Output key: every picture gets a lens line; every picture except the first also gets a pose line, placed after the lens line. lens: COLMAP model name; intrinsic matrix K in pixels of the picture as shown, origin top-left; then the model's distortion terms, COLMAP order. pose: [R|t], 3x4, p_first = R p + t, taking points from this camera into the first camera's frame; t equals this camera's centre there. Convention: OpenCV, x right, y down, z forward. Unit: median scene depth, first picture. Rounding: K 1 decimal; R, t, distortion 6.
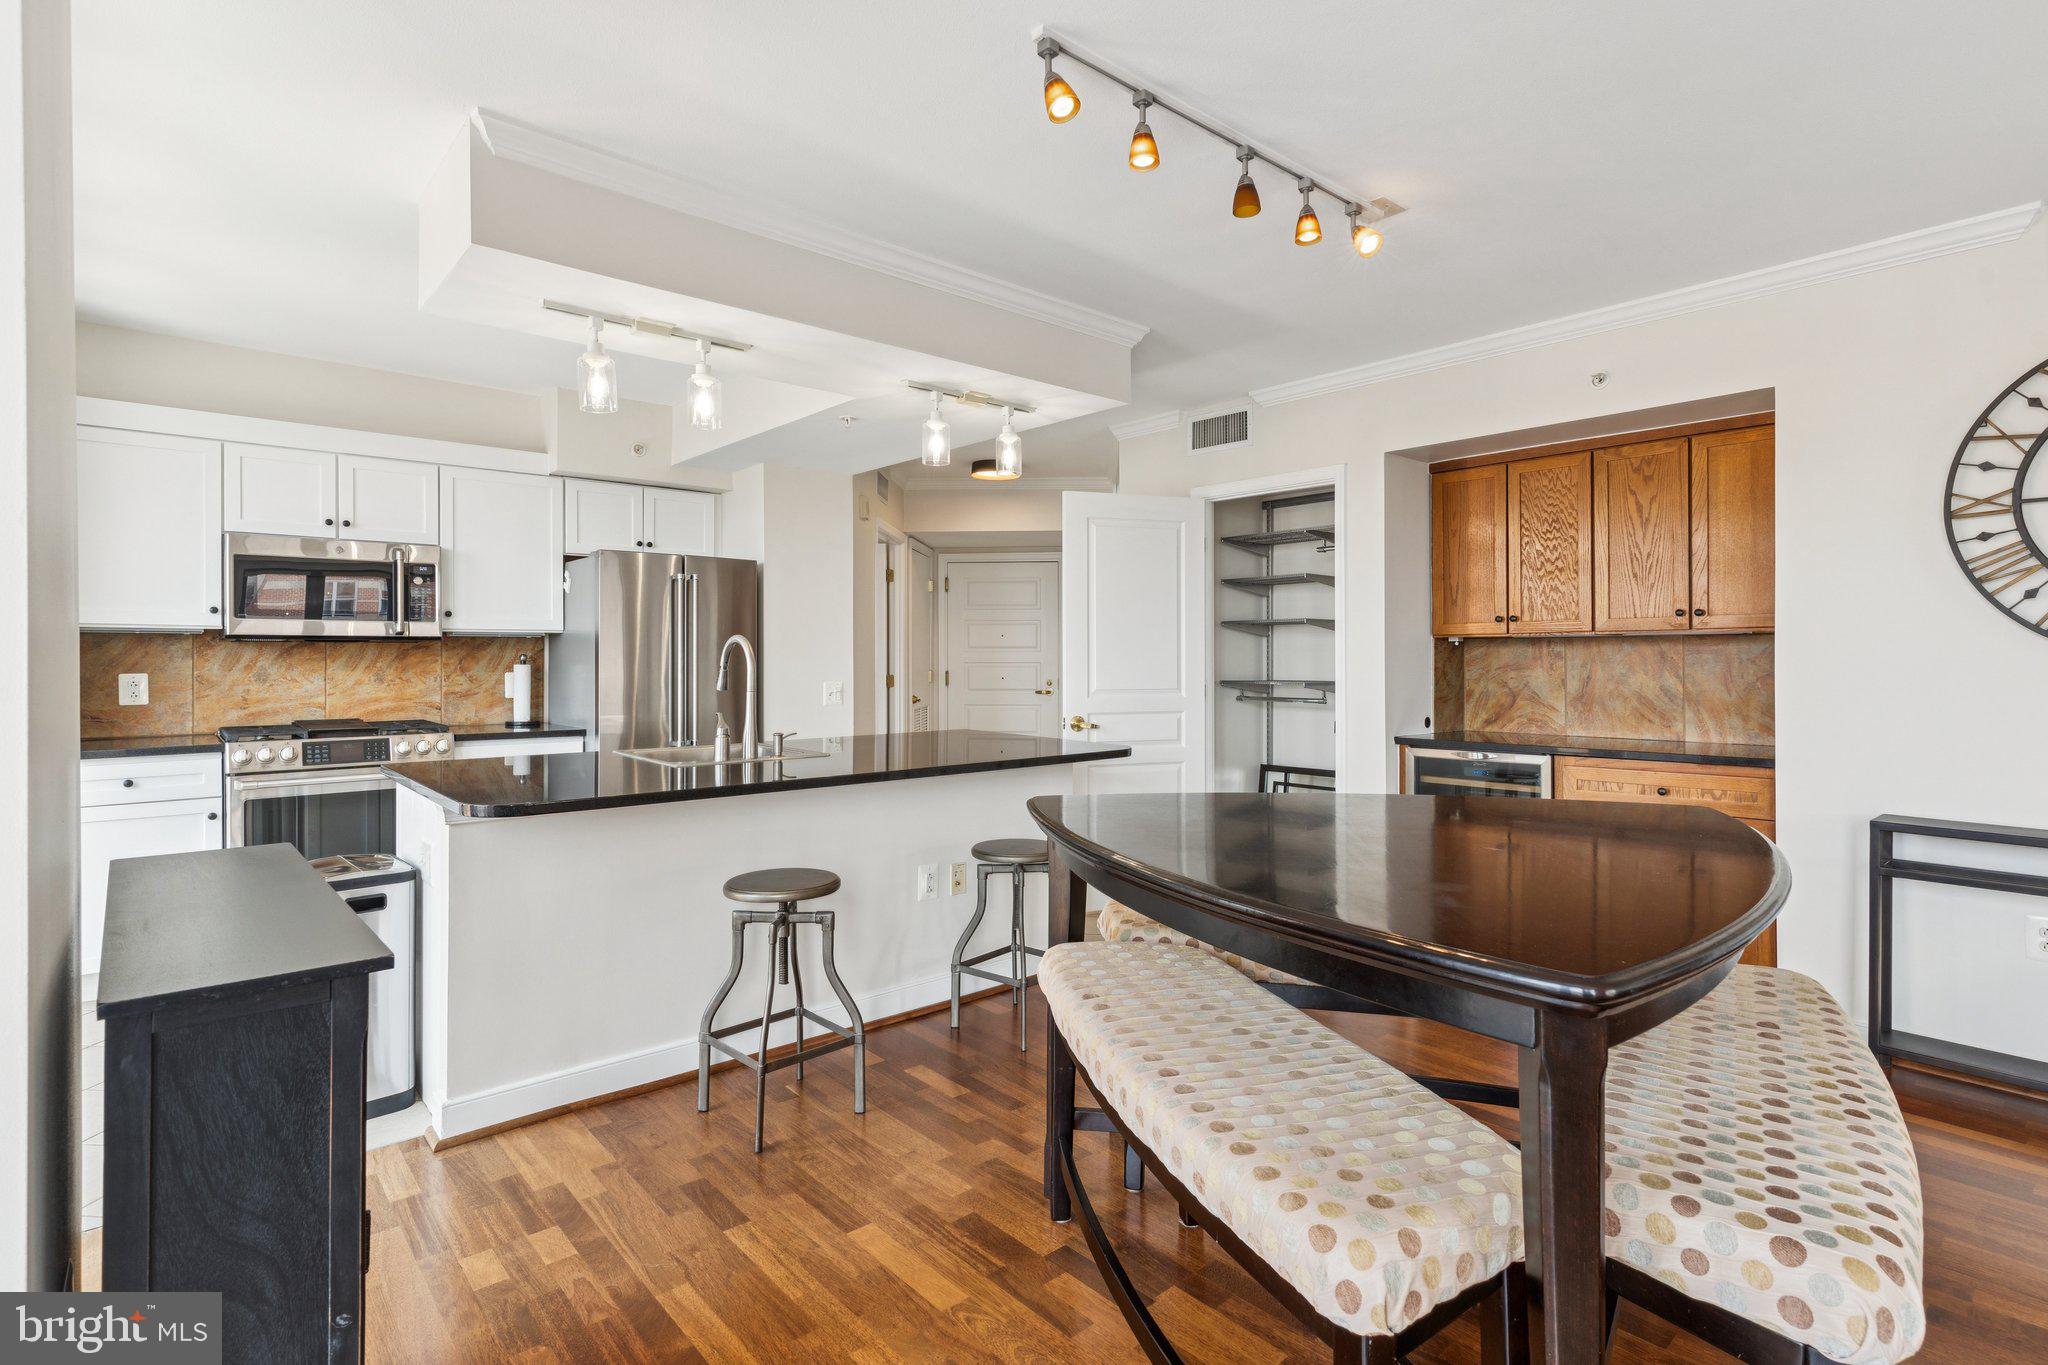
lens RADIAL K [[1021.4, 0, 1027.2], [0, 1021.4, 658.3], [0, 0, 1]] dist [0.000461, -0.000024]
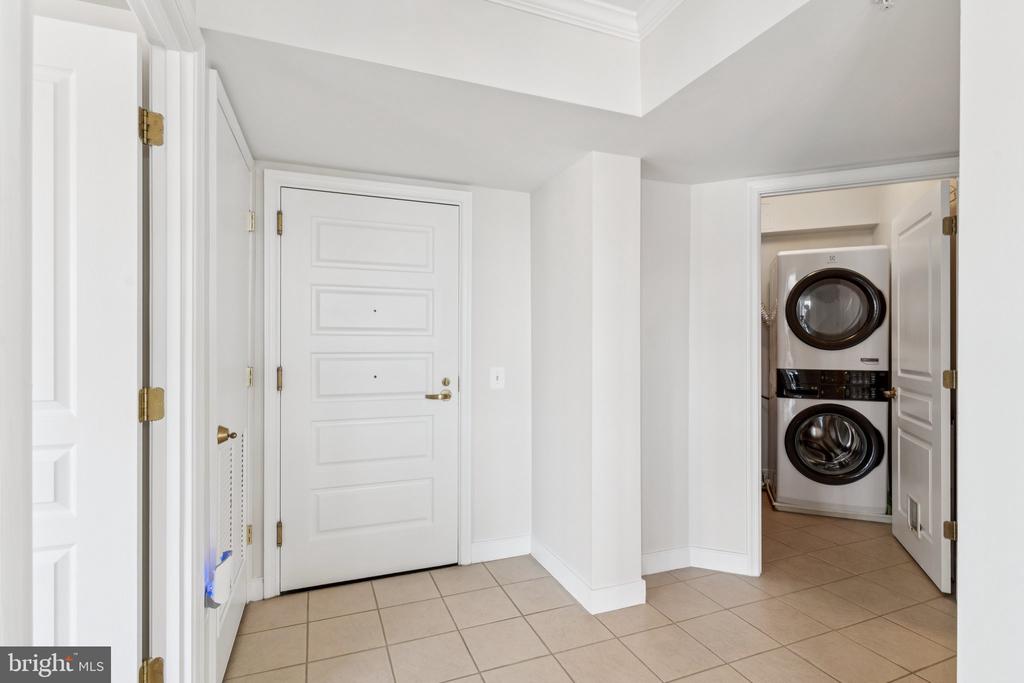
lens RADIAL K [[495.9, 0, 512.6], [0, 495.9, 333.4], [0, 0, 1]] dist [0.001074, -0.000127]
pose [[0.902251, 0.009105, 0.431116, -0.084409], [-0.000700, 0.999807, -0.019650, -0.001757], [-0.431211, 0.017428, 0.902083, 0.711513]]
